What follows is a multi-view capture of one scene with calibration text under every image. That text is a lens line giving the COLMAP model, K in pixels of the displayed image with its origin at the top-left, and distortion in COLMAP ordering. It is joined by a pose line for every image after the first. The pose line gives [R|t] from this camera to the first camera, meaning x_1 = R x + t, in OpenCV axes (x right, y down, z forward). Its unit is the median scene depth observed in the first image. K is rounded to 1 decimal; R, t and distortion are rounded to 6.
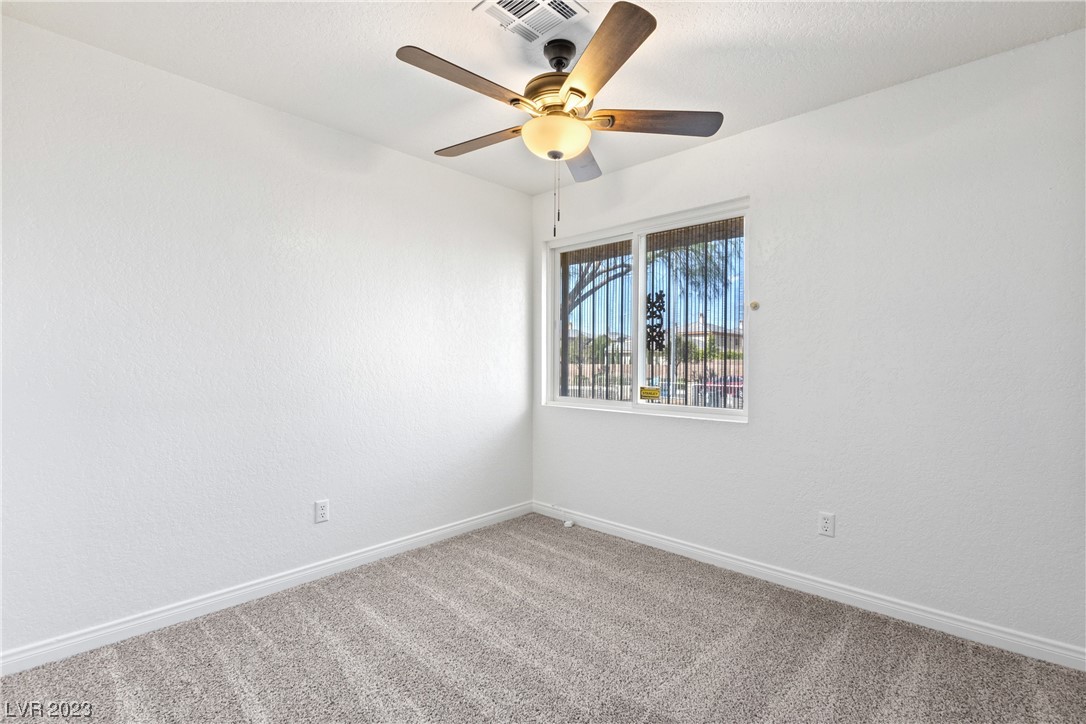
lens RADIAL K [[500.1, 0, 548.4], [0, 500.1, 361.4], [0, 0, 1]] dist [-0.017676, -0.000311]
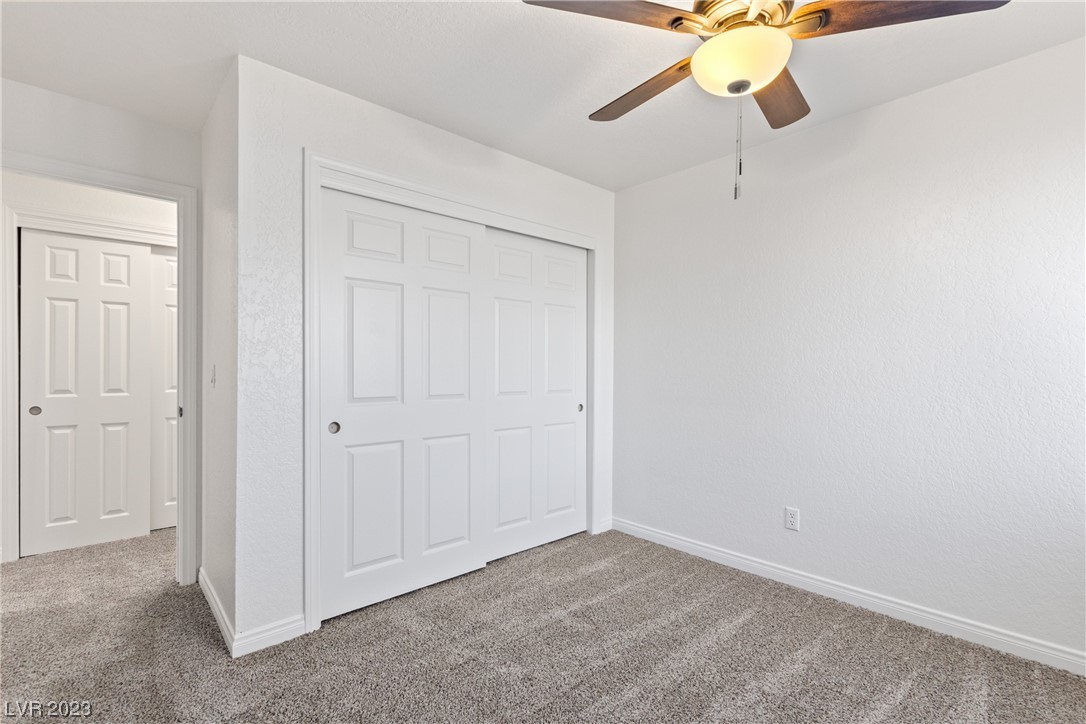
lens RADIAL K [[500.1, 0, 547.7], [0, 500.1, 365.1], [0, 0, 1]] dist [-0.017676, -0.000311]
pose [[-0.106148, -0.005919, -0.994333, 0.615725], [-0.004153, 0.999976, -0.005509, -0.000410], [0.994342, 0.003544, -0.106170, 0.641708]]
